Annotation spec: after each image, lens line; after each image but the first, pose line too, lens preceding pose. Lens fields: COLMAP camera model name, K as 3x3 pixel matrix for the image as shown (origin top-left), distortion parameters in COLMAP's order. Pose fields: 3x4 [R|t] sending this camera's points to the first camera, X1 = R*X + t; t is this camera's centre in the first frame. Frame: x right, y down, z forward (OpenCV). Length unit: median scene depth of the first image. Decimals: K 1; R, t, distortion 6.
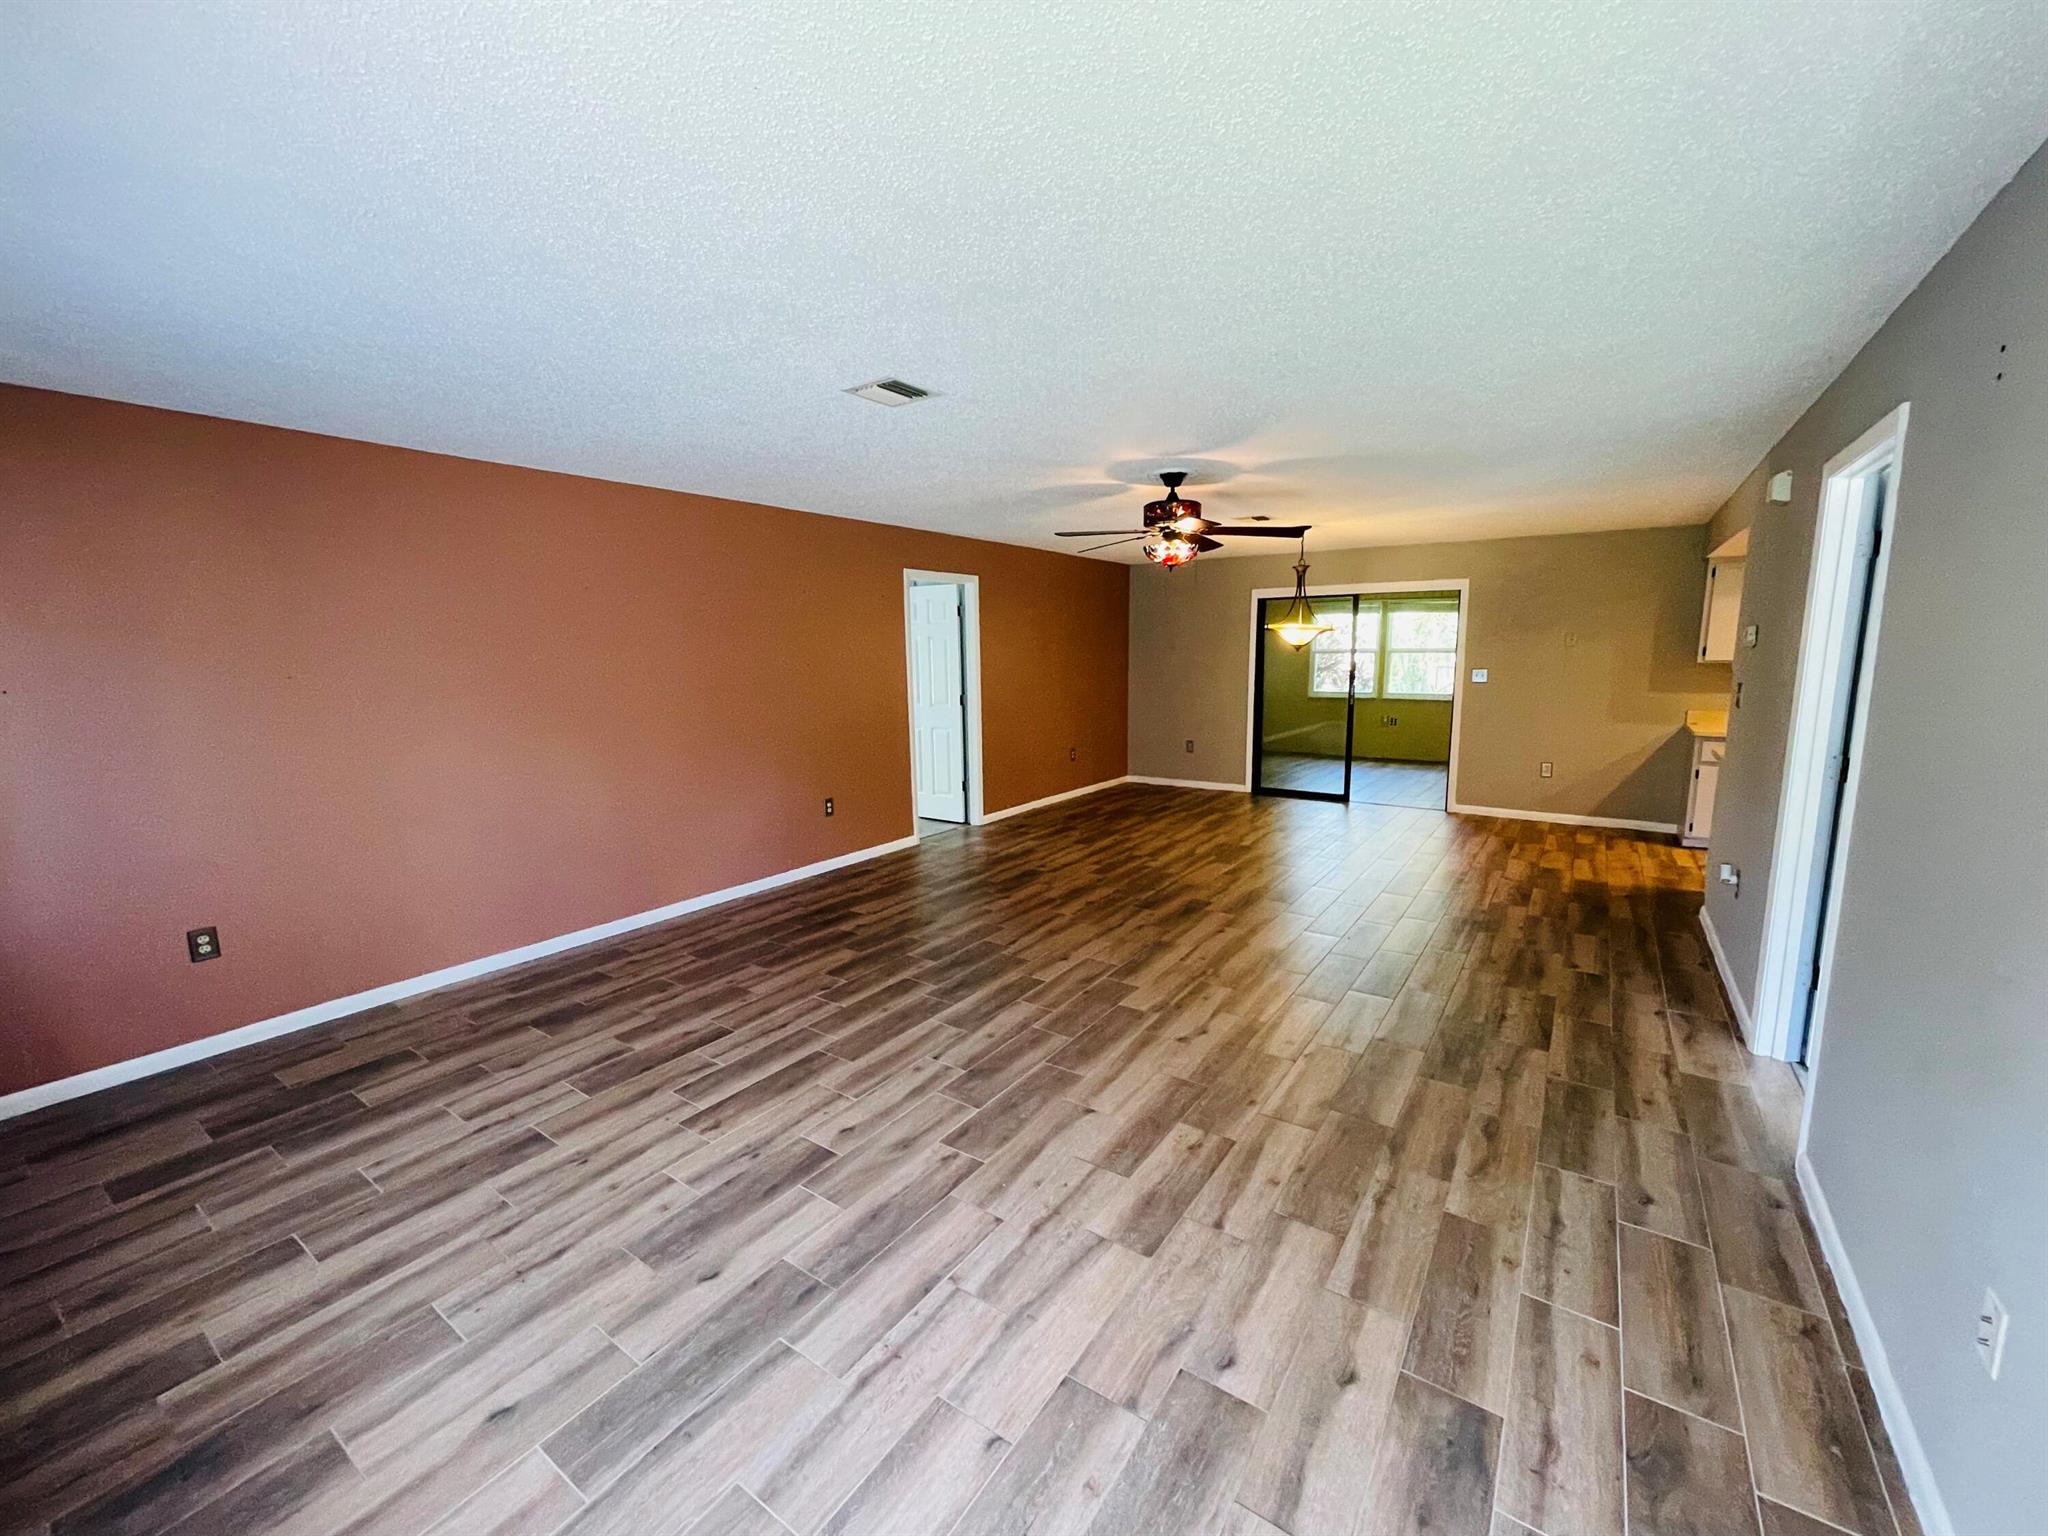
lens RADIAL K [[825.1, 0, 1019.9], [0, 825.1, 773.5], [0, 0, 1]] dist [-0.001244, 0.000592]
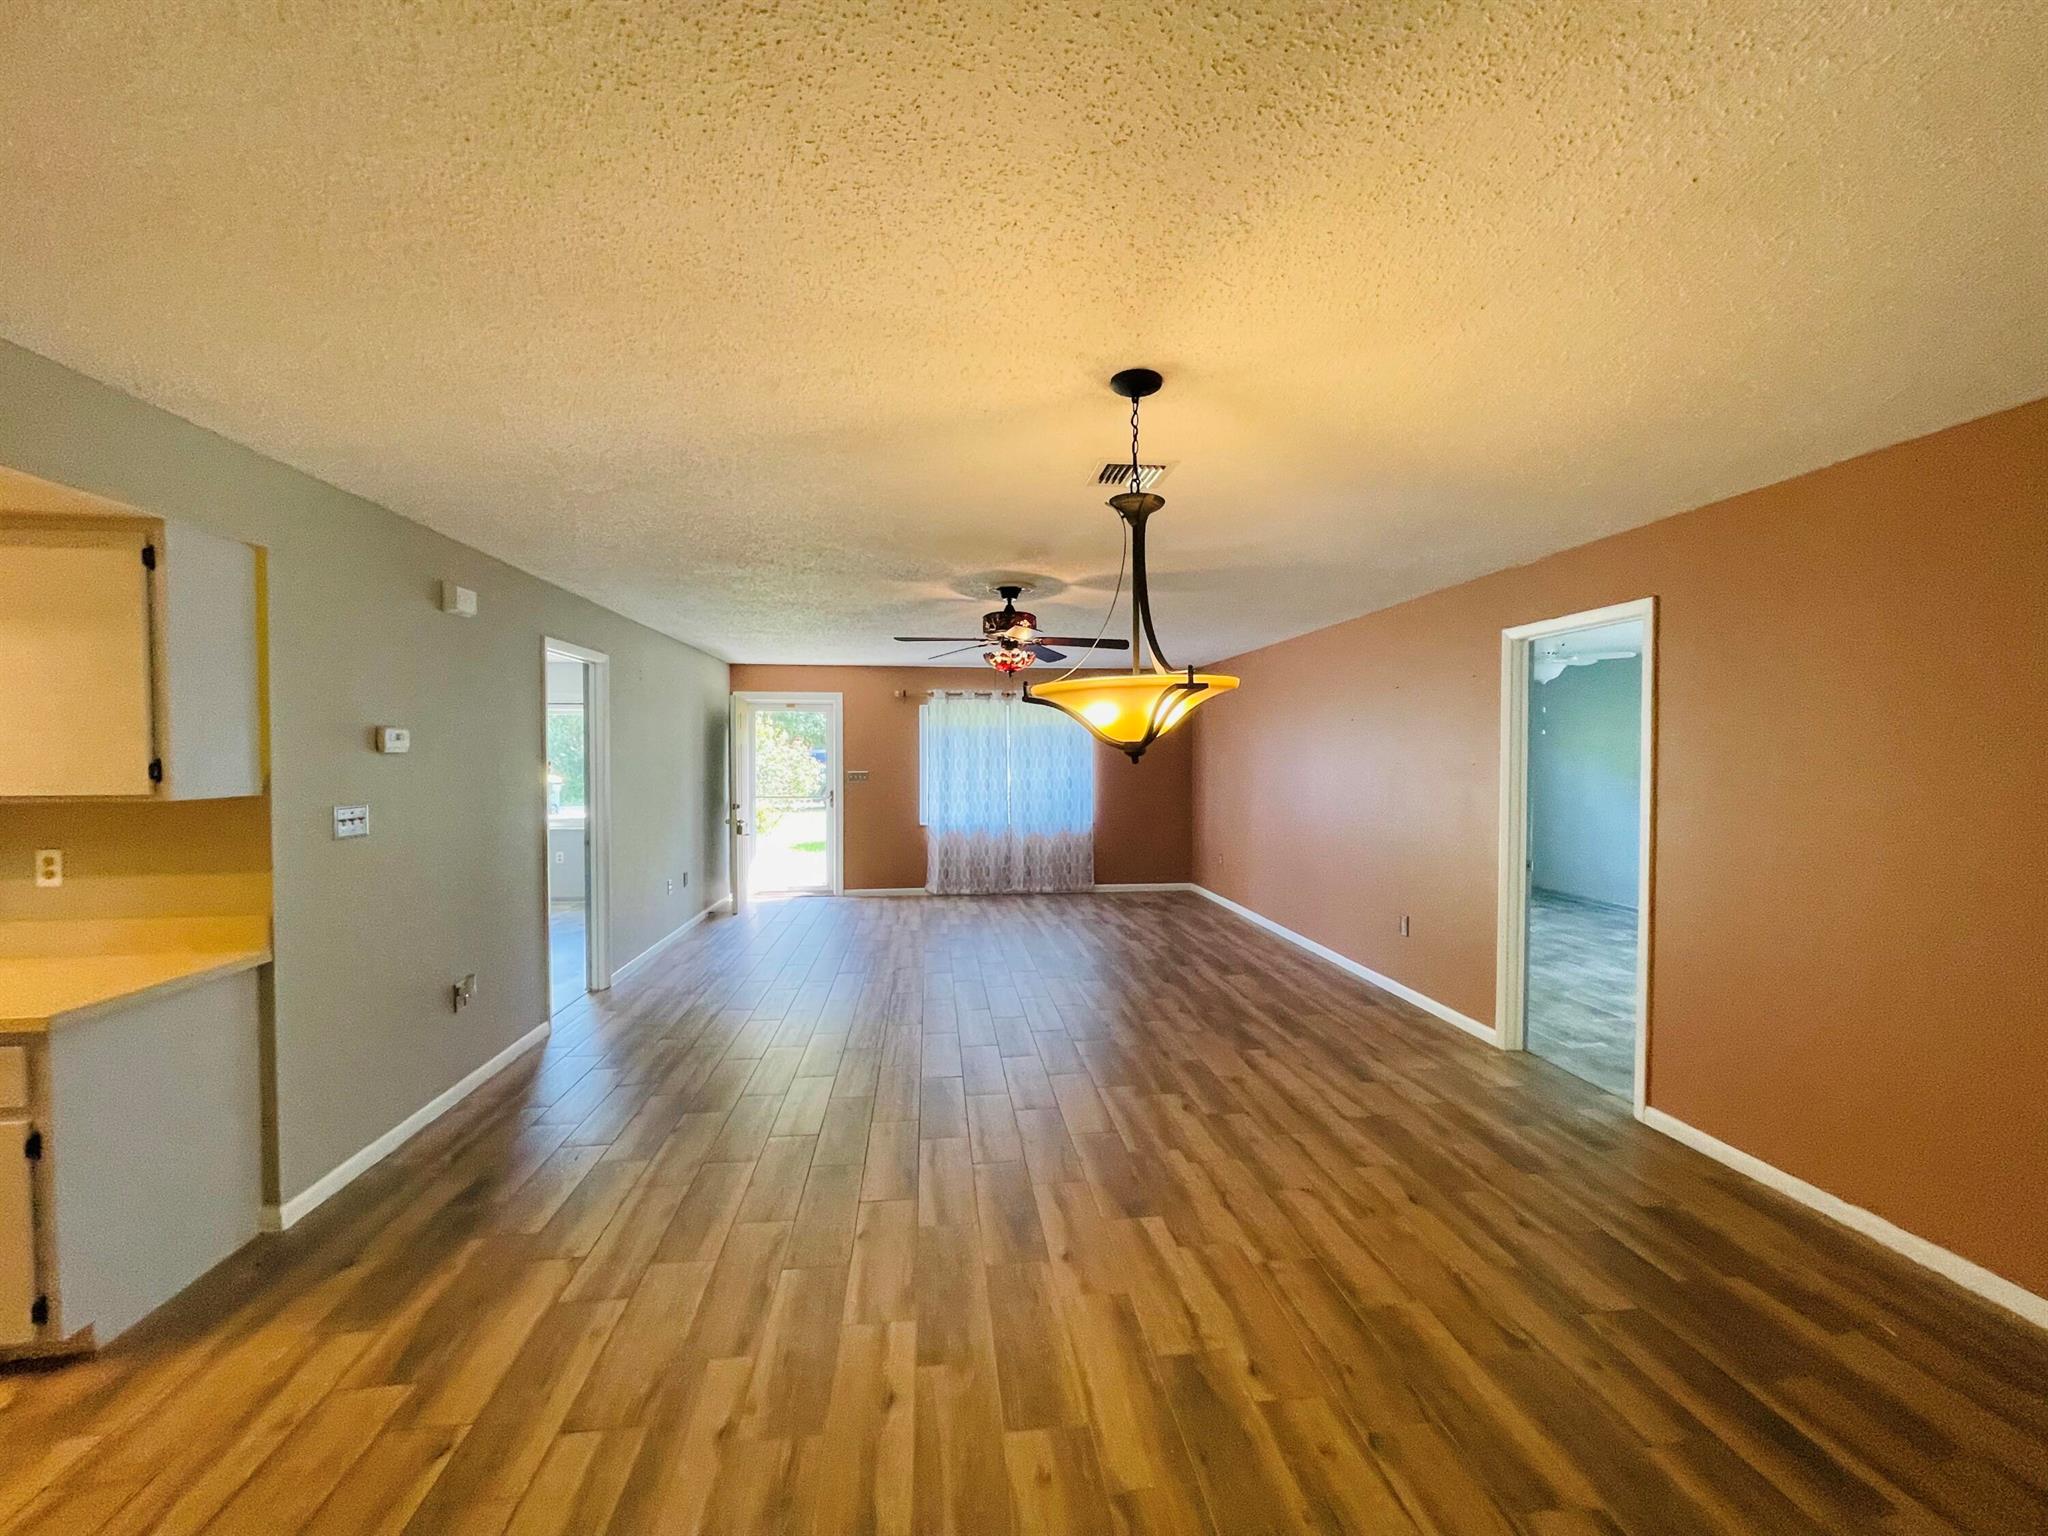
lens RADIAL K [[825.1, 0, 1019.9], [0, 825.1, 773.5], [0, 0, 1]] dist [-0.001244, 0.000592]
pose [[-0.753791, 0.027985, -0.656518, 0.659602], [-0.091561, 0.984873, 0.147109, -0.213466], [0.650704, 0.171001, -0.739826, 1.377834]]
